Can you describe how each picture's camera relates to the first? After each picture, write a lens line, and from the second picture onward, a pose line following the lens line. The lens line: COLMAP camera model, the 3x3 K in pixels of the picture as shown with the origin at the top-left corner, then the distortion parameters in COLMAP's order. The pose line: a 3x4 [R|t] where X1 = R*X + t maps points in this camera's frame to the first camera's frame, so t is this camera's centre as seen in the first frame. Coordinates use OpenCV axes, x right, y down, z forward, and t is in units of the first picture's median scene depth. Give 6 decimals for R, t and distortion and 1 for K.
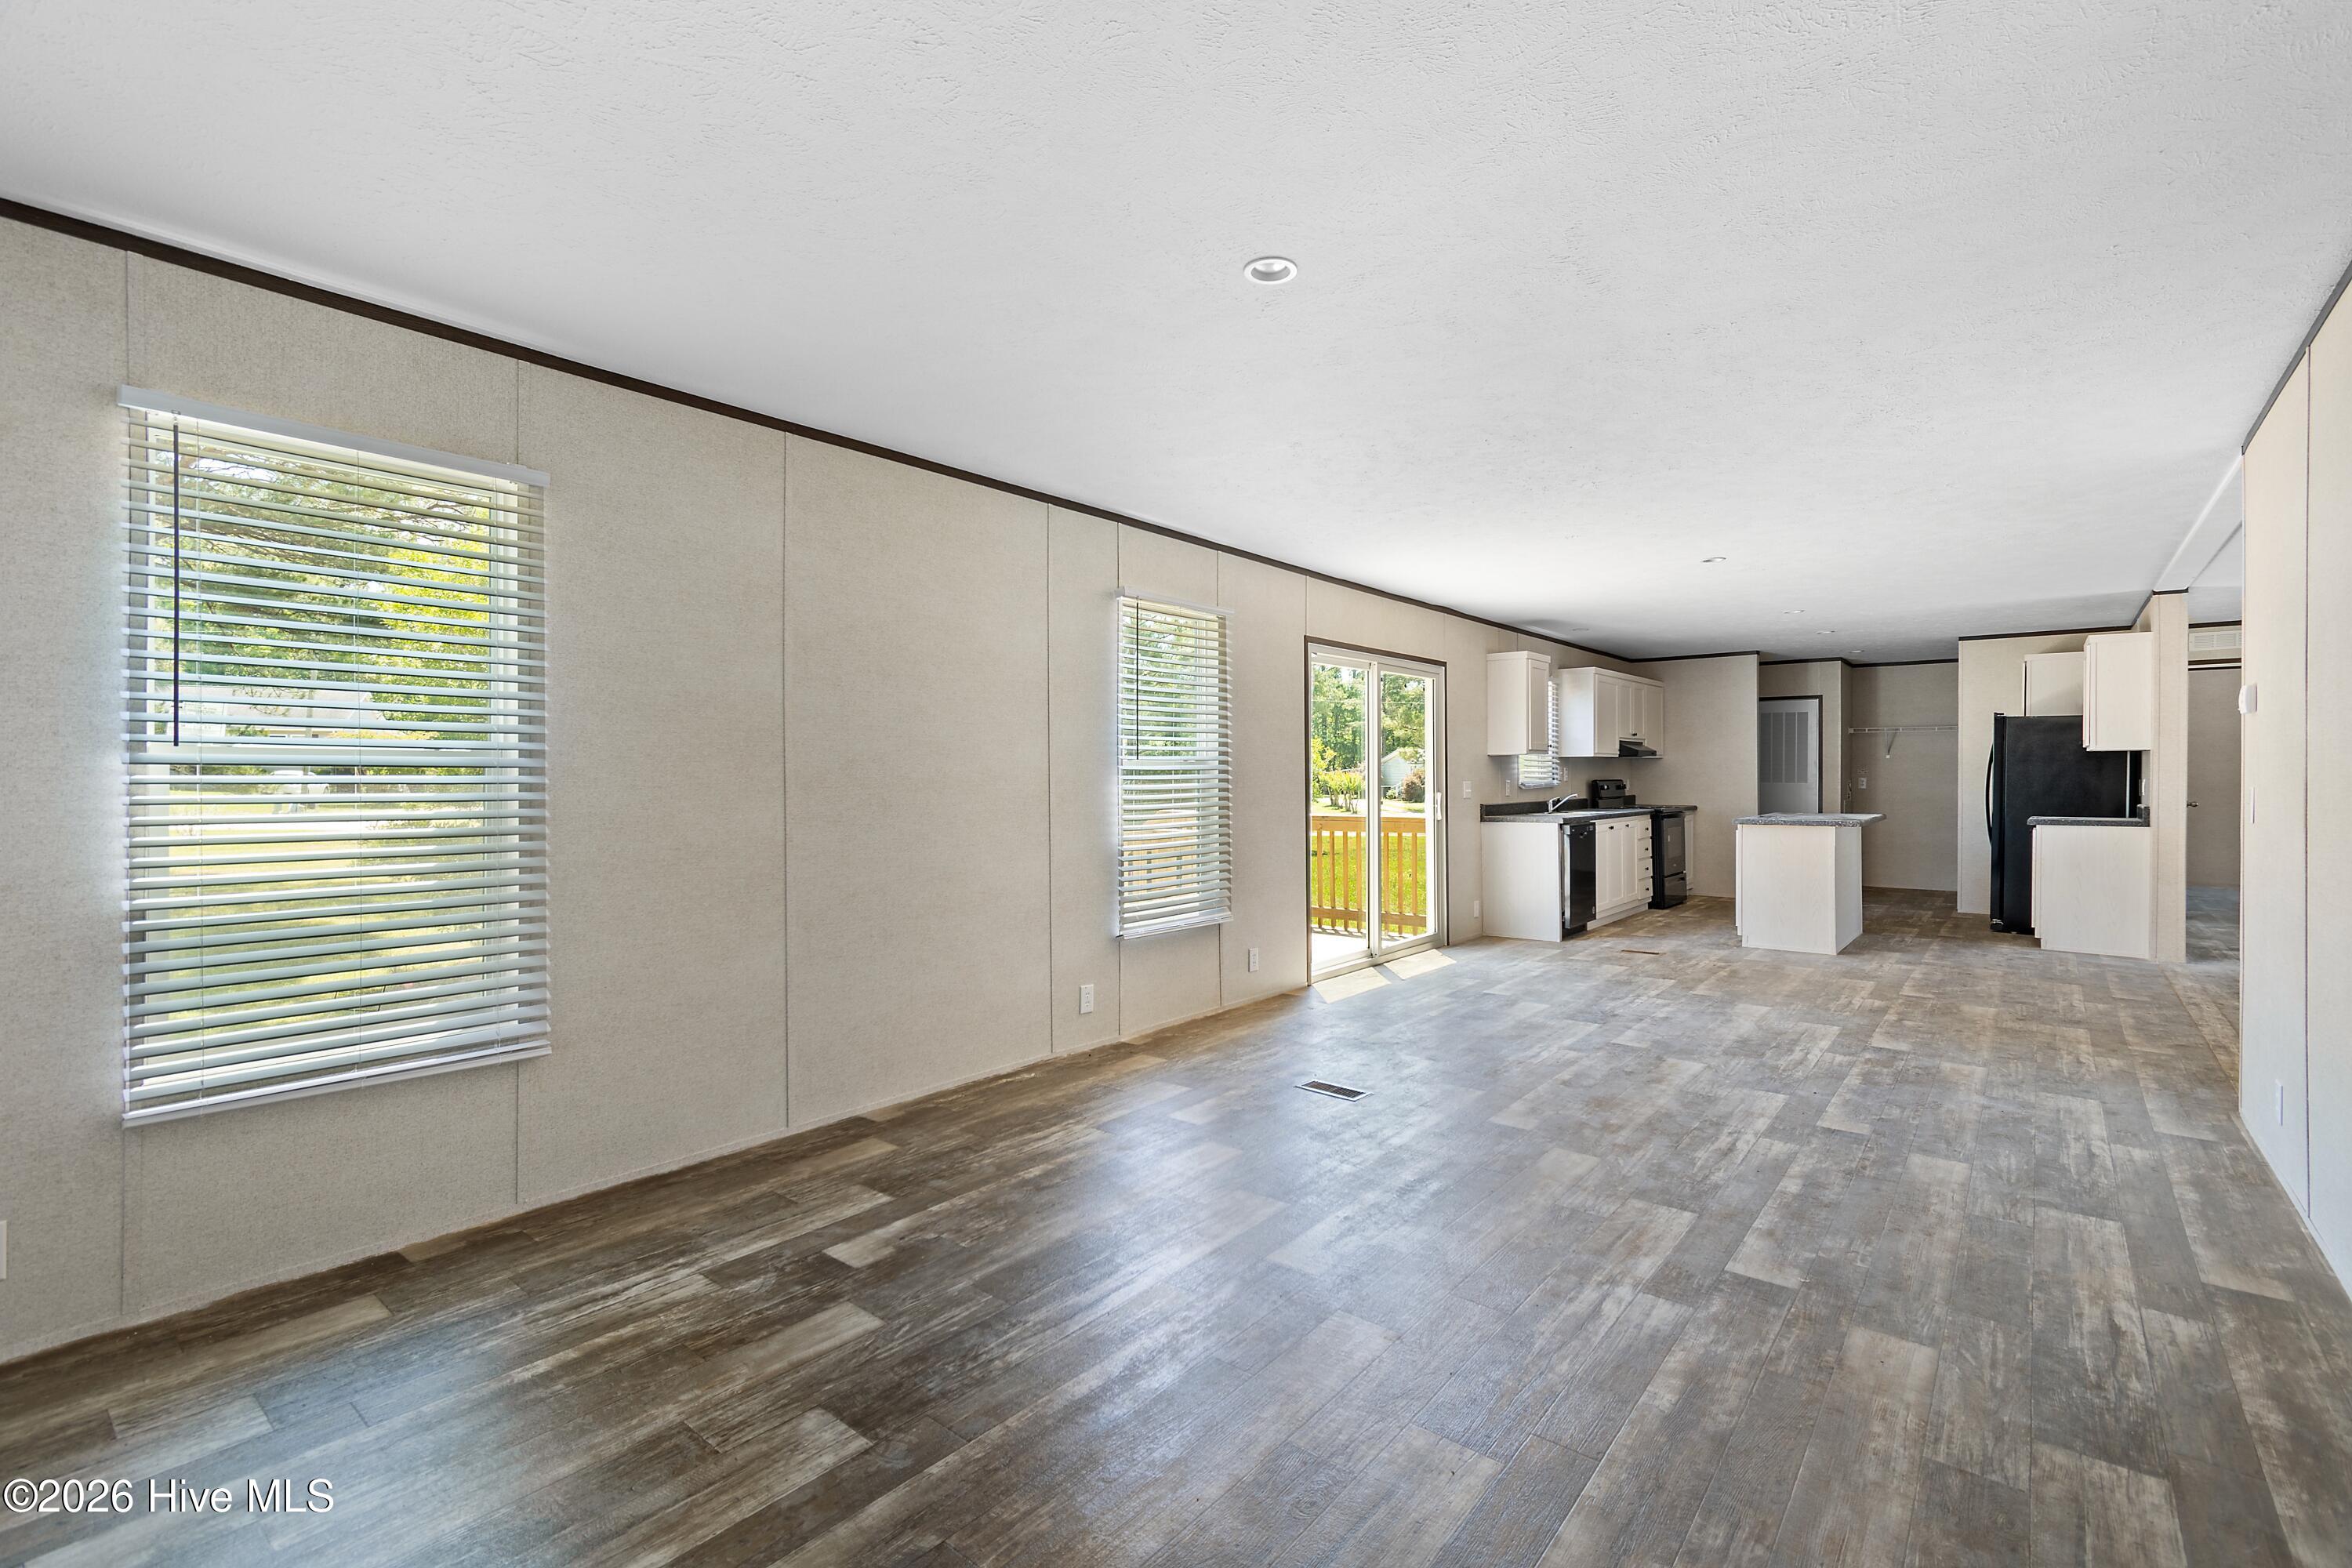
lens RADIAL K [[1042.9, 0, 1184.6], [0, 1042.9, 784.2], [0, 0, 1]] dist [0.000663, -0.000309]
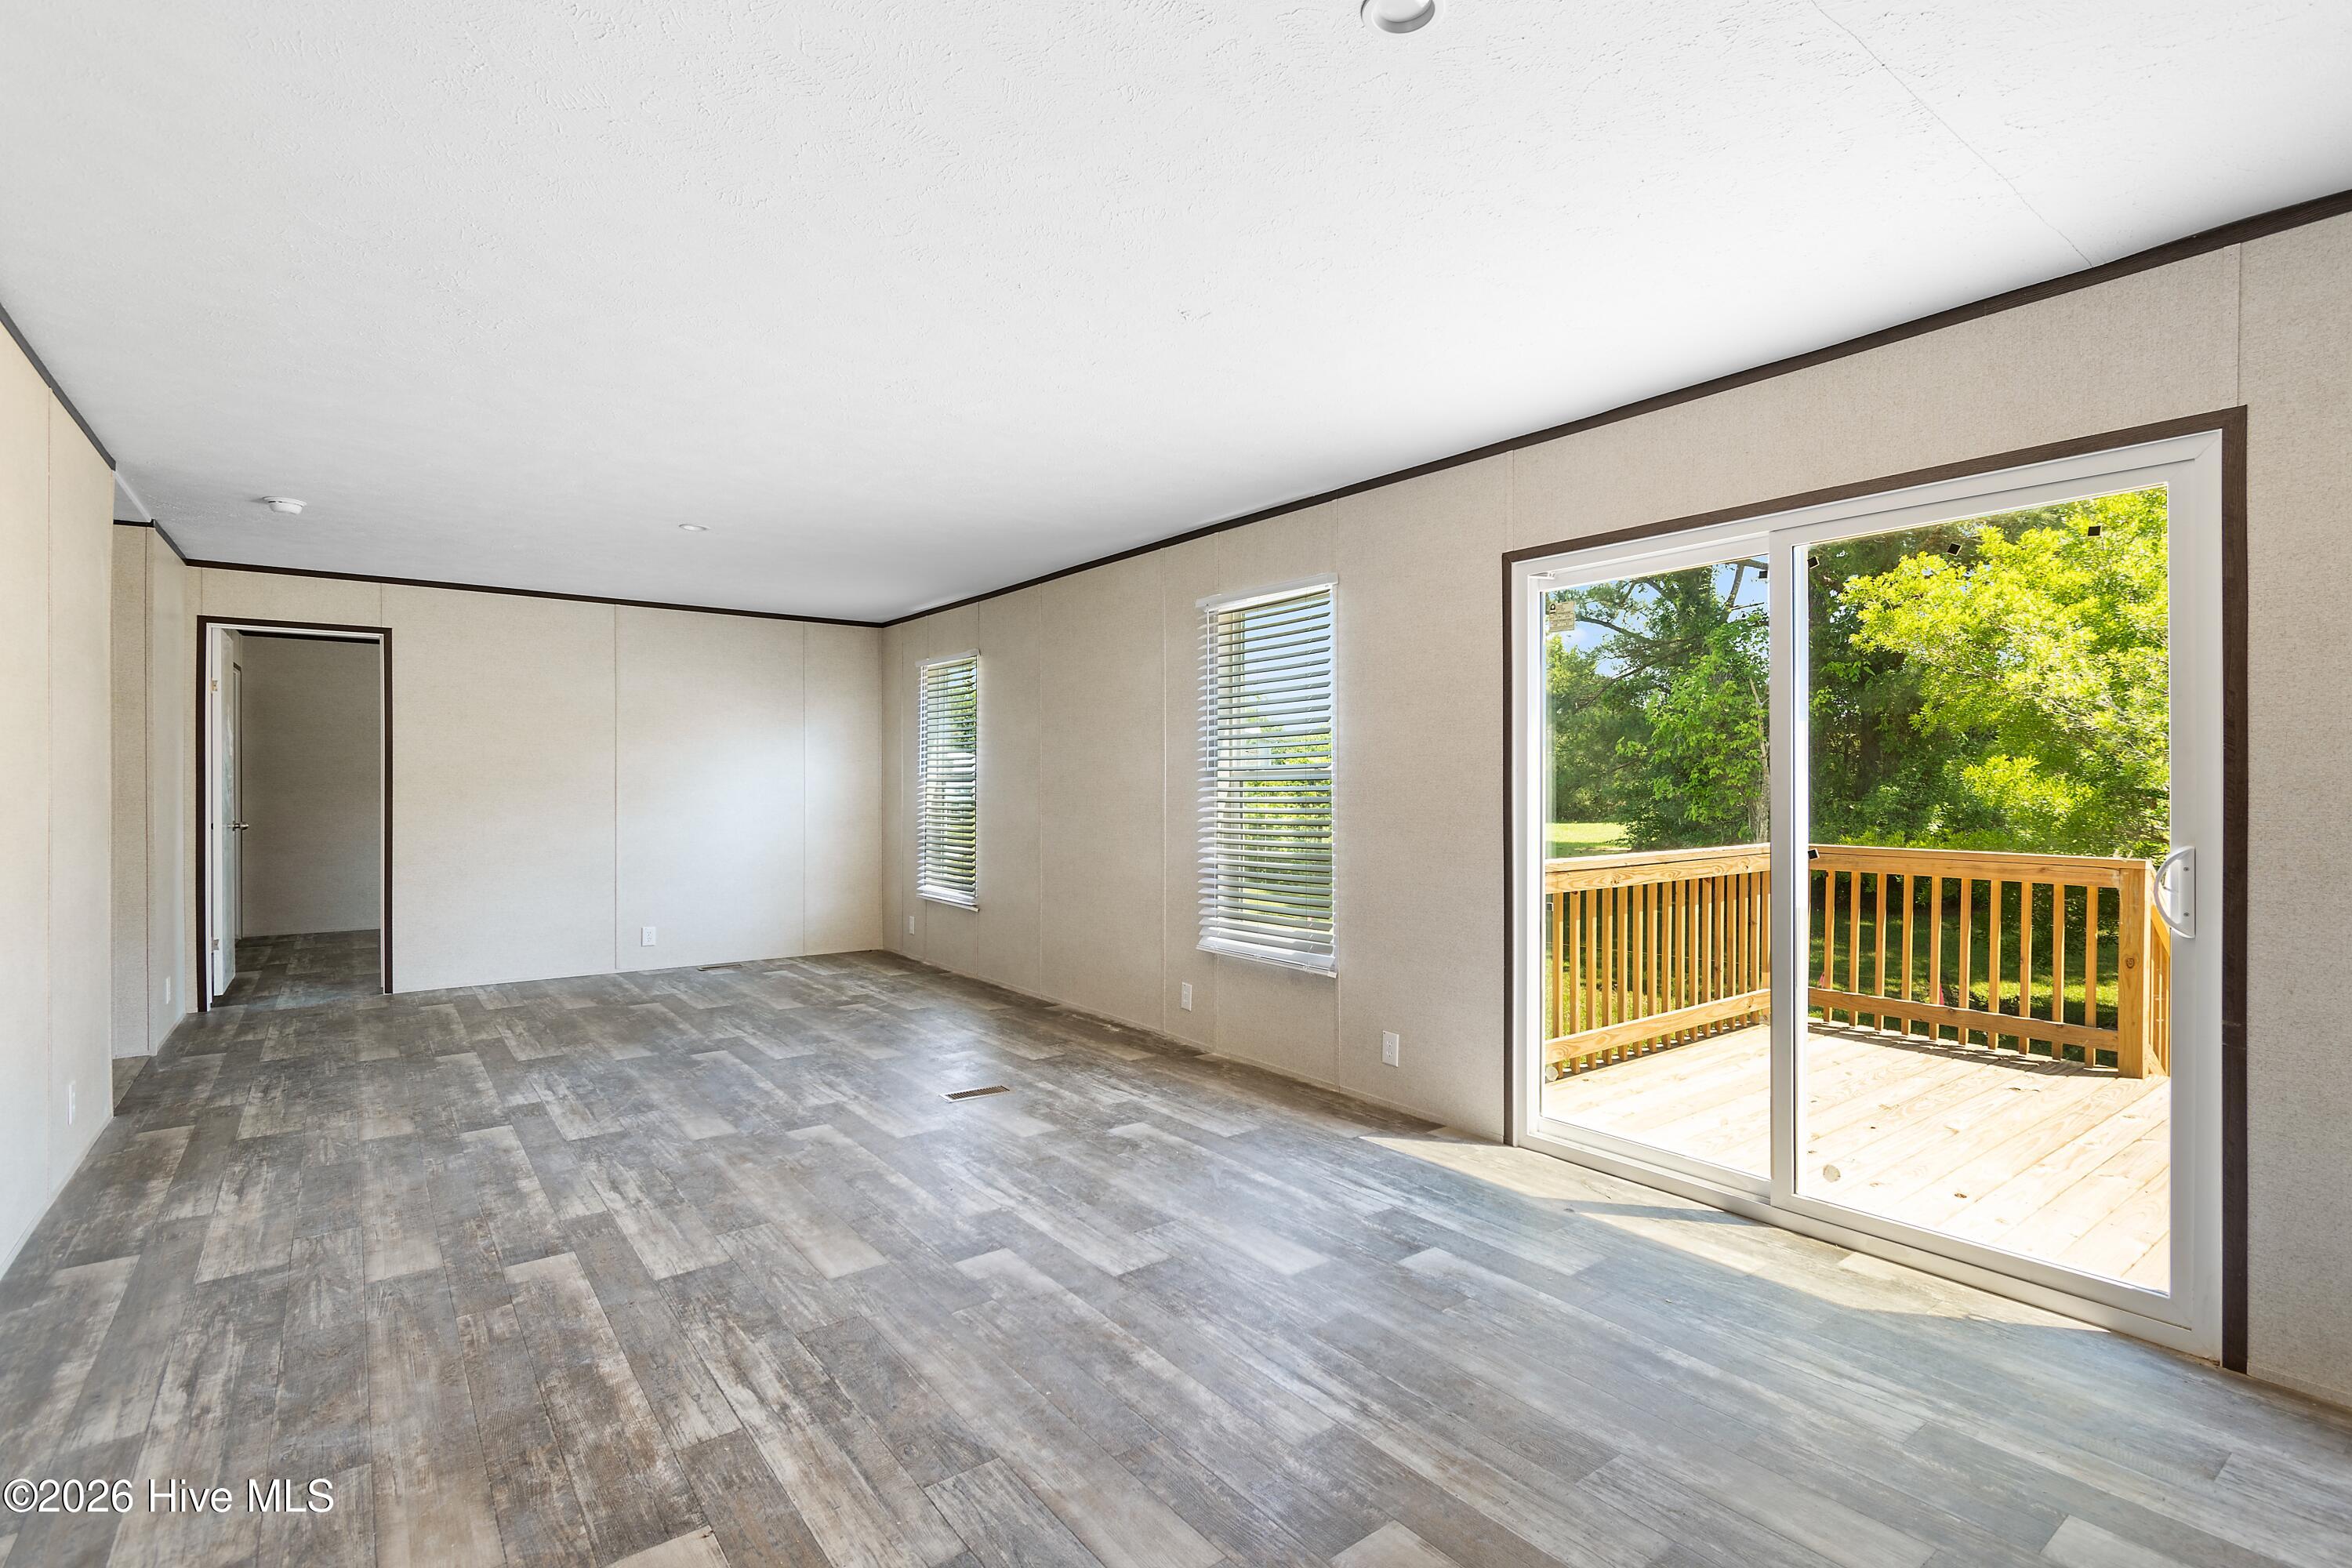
lens RADIAL K [[1109.9, 0, 1176.5], [0, 1109.9, 781.1], [0, 0, 1]] dist [0.000512, -0.003832]
pose [[-0.237768, 0.000012, -0.971322, 1.427429], [-0.009174, 0.999955, 0.002257, -0.017924], [0.971279, 0.009447, -0.237757, 1.798110]]
